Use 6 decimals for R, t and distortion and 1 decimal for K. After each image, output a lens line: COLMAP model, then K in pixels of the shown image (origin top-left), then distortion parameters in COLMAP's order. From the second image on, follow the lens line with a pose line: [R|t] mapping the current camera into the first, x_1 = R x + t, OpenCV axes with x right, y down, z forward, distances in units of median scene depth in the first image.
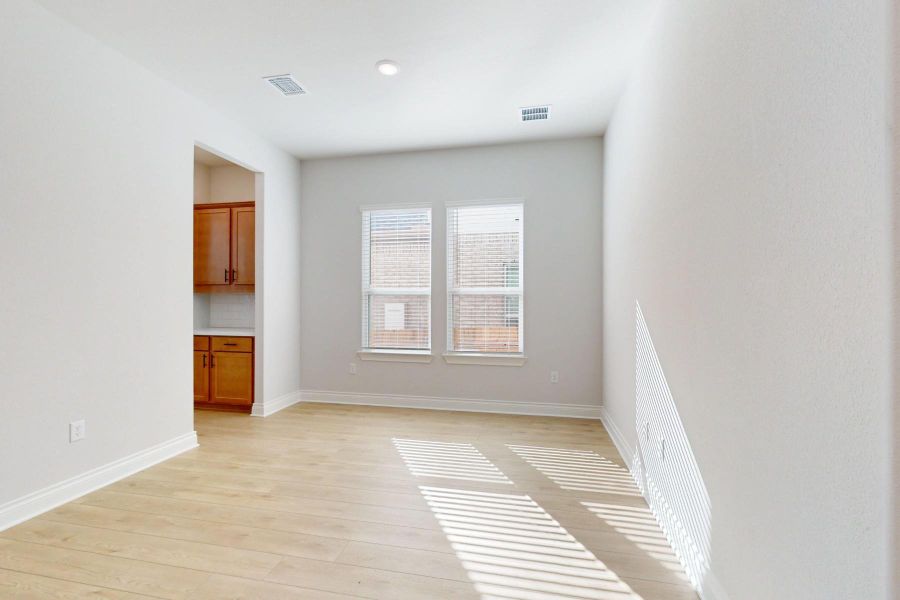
lens RADIAL K [[390.8, 0, 455.3], [0, 390.8, 299.1], [0, 0, 1]] dist [-0.003487, 0.000224]
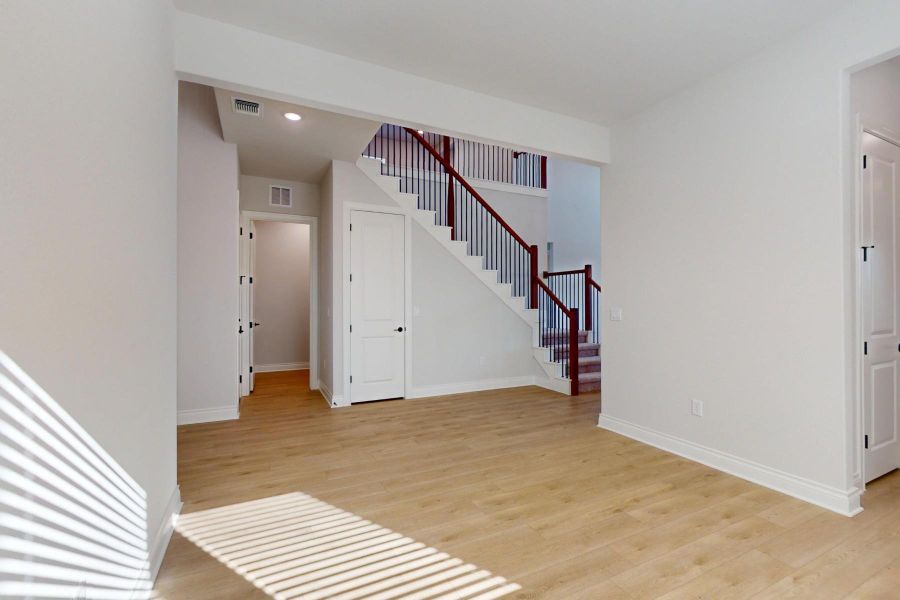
lens RADIAL K [[390.8, 0, 448.1], [0, 390.8, 298.3], [0, 0, 1]] dist [-0.003487, 0.000224]
pose [[-0.786834, -0.001041, -0.617164, 0.359776], [0.002944, 0.999981, -0.005440, -0.005945], [0.617158, -0.006097, -0.786816, 1.263497]]
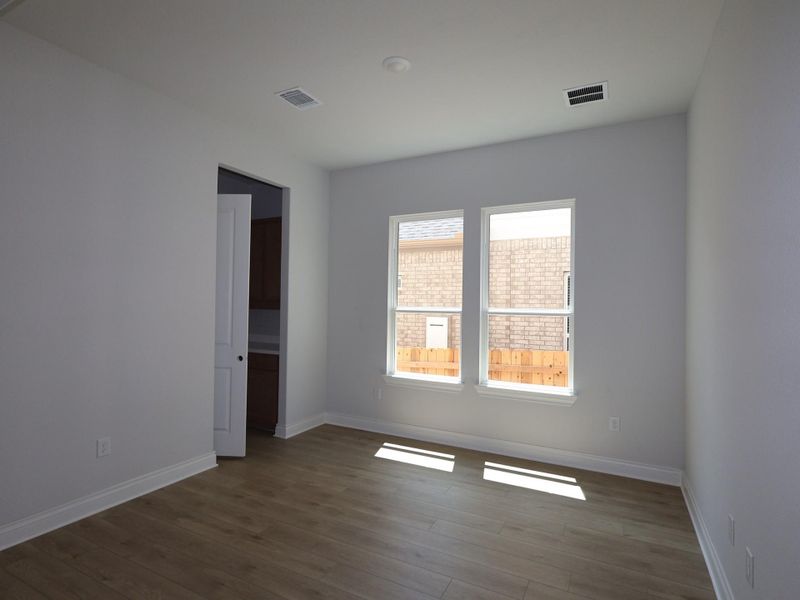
lens RADIAL K [[421.4, 0, 405.3], [0, 421.4, 300.7], [0, 0, 1]] dist [-0.003248, 0.001054]
pose [[0.962087, 0.009627, -0.272573, 0.110913], [-0.012357, 0.999889, -0.008300, -0.052509], [0.272463, 0.011353, 0.962099, 0.097001]]
